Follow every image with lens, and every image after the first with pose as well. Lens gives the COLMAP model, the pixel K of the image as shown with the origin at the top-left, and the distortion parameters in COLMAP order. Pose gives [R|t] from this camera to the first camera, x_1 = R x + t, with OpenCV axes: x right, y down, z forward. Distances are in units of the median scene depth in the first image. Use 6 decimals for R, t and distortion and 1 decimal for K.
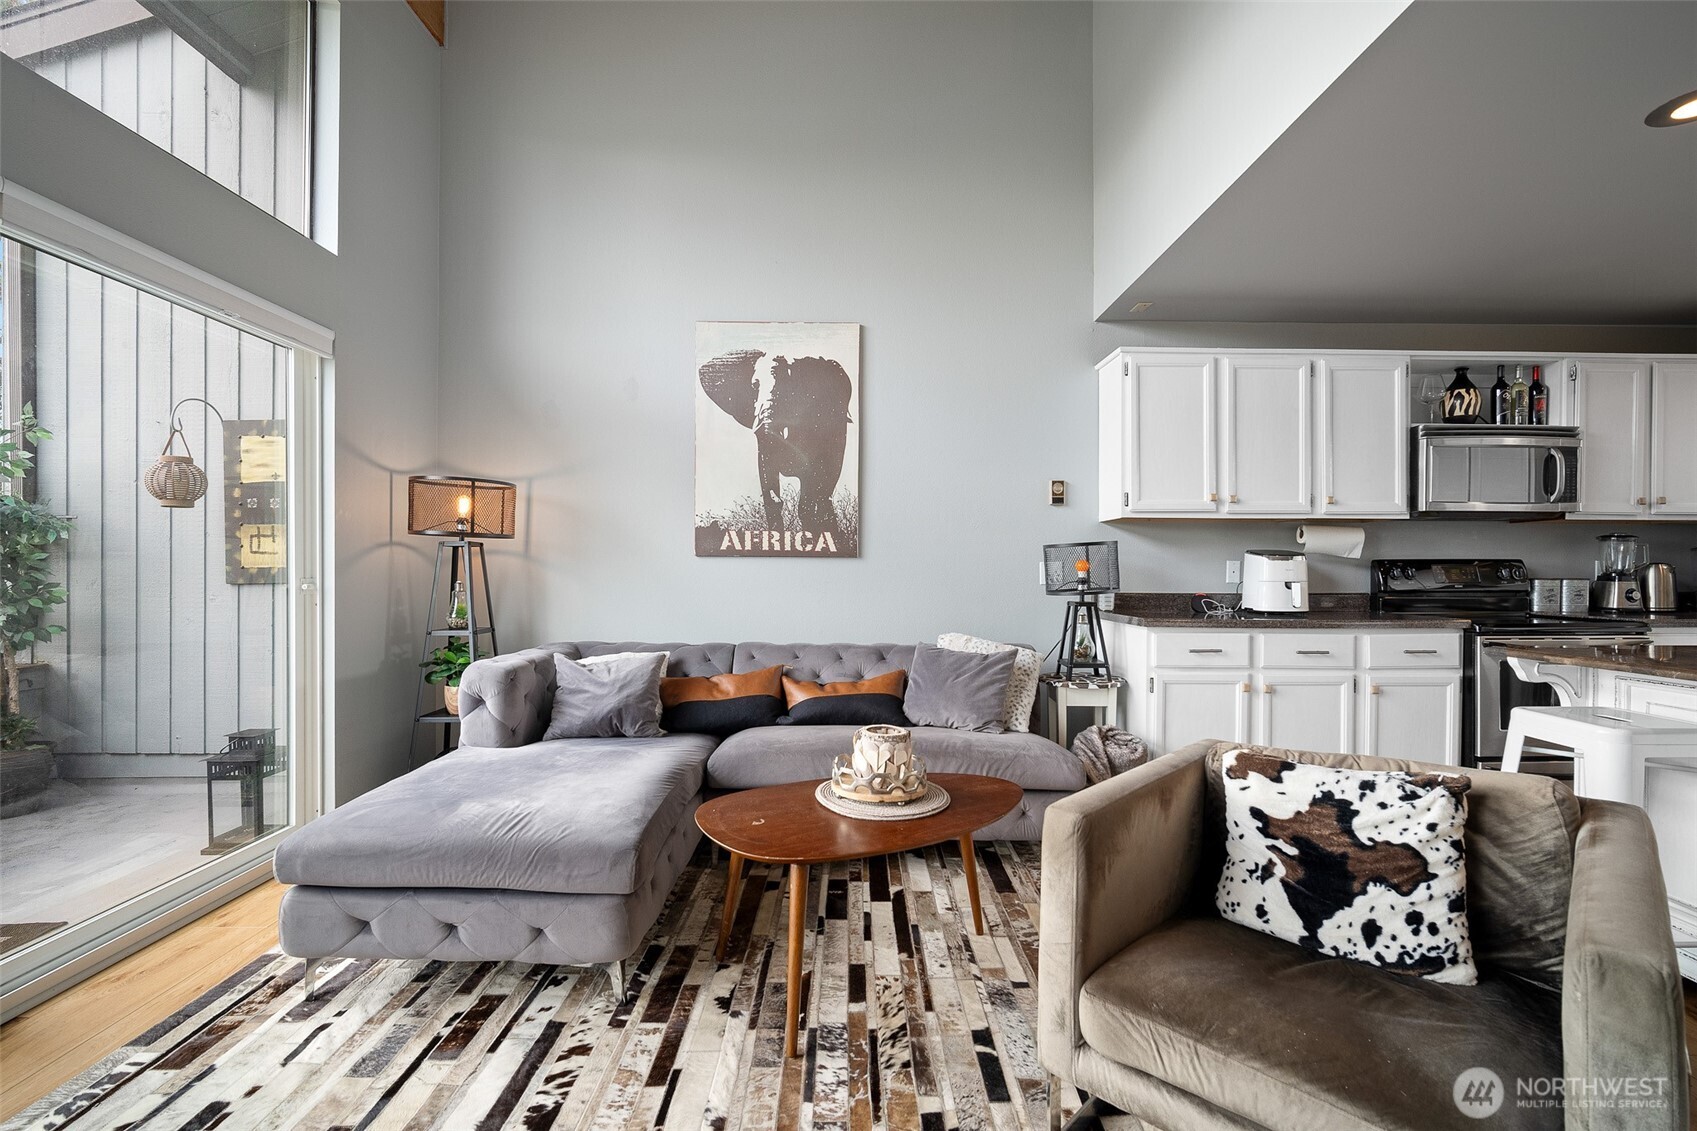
lens RADIAL K [[748.2, 0, 855.0], [0, 748.2, 561.9], [0, 0, 1]] dist [-0.000778, -0.000543]
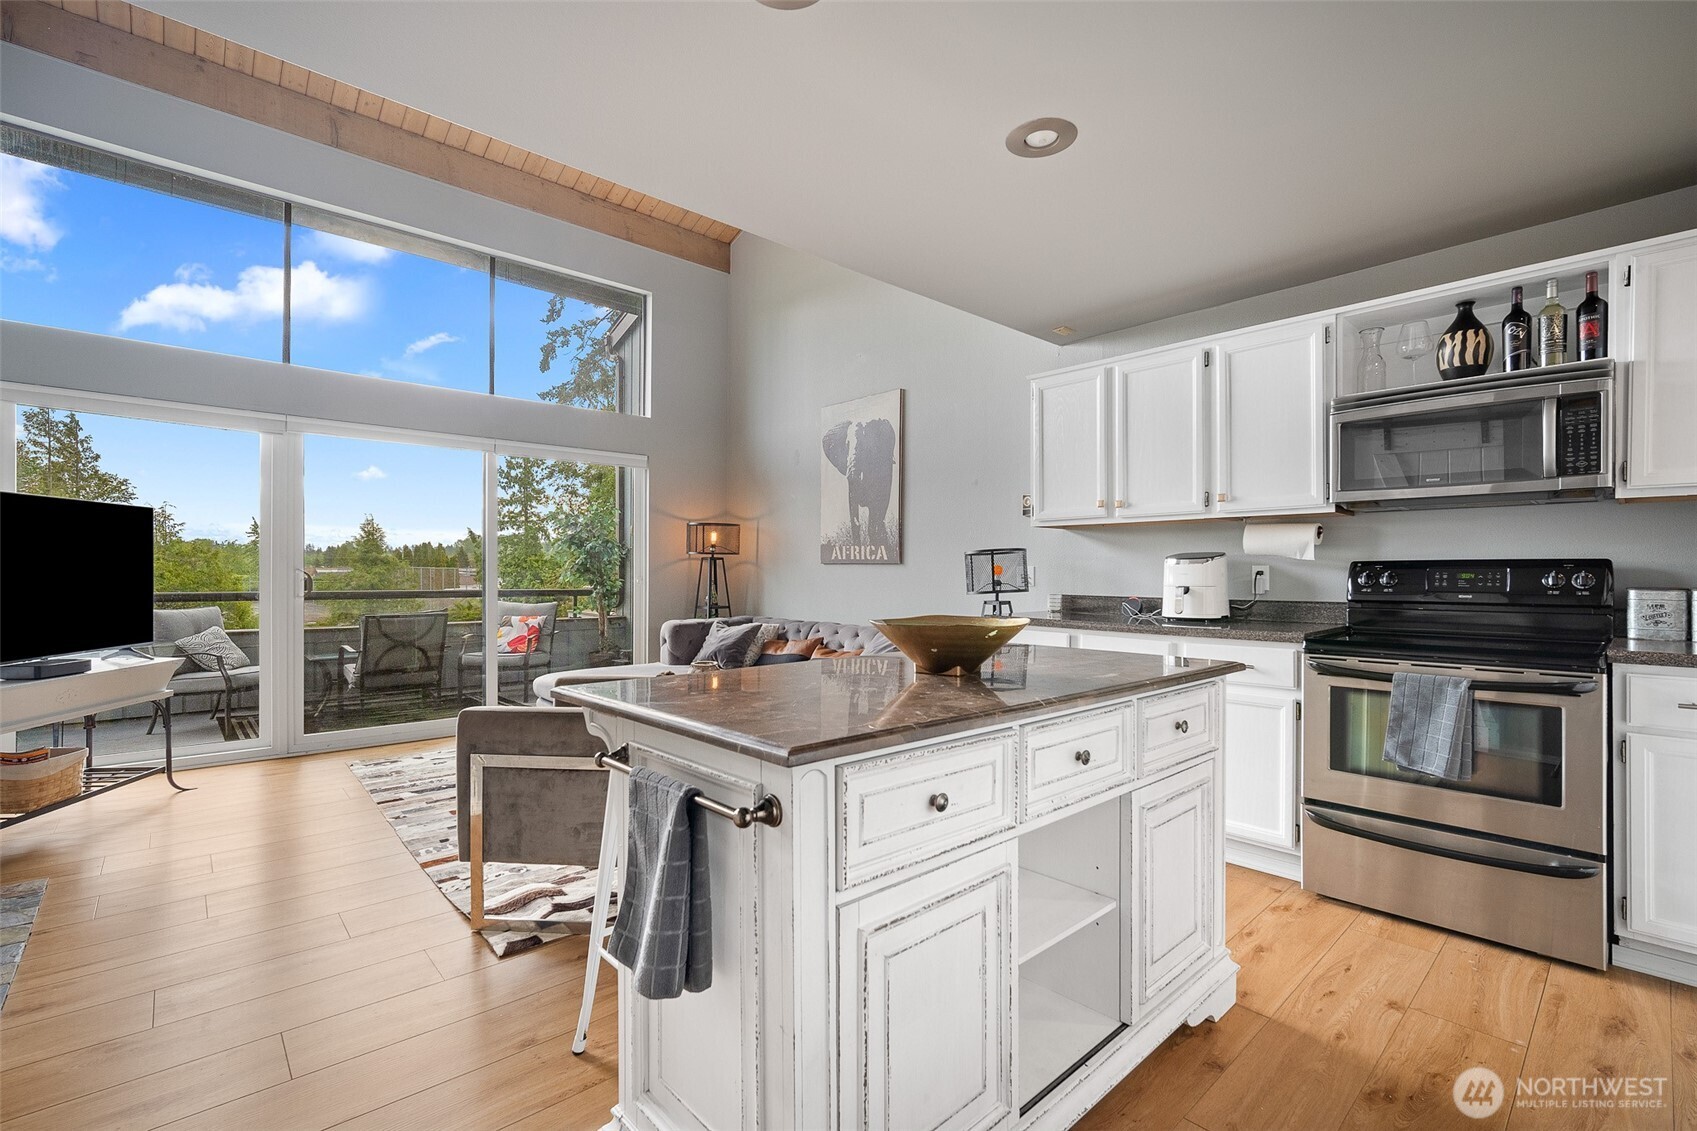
lens RADIAL K [[755.5, 0, 840.3], [0, 755.5, 558.4], [0, 0, 1]] dist [0.001132, 0.000867]
pose [[0.654991, -0.013935, -0.755508, 0.984754], [0.003077, 0.999871, -0.015775, 0.004872], [0.755631, 0.008008, 0.654949, 0.039138]]
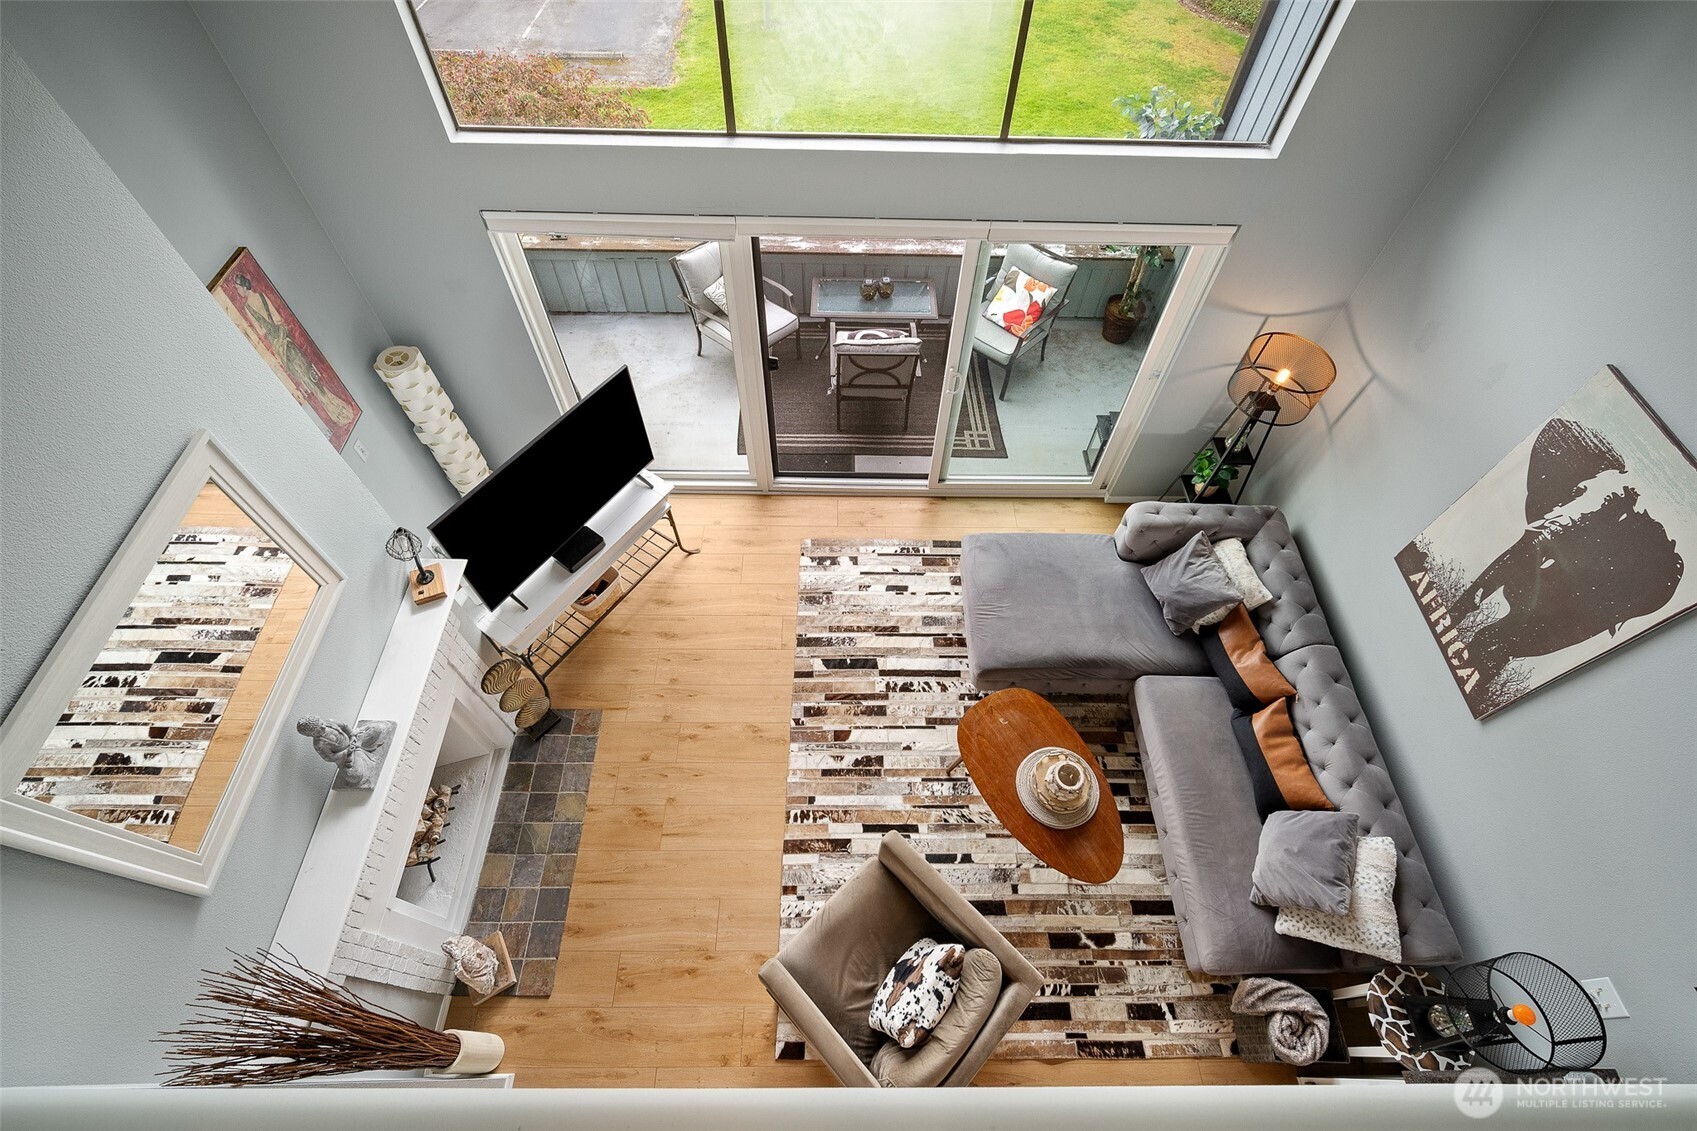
lens RADIAL K [[748.2, 0, 855.0], [0, 748.2, 561.9], [0, 0, 1]] dist [-0.000778, -0.000543]
pose [[-0.001885, 0.825191, -0.564851, 0.336144], [-0.027528, 0.564595, 0.824909, -0.790071], [0.999619, 0.017104, 0.021652, 0.306797]]
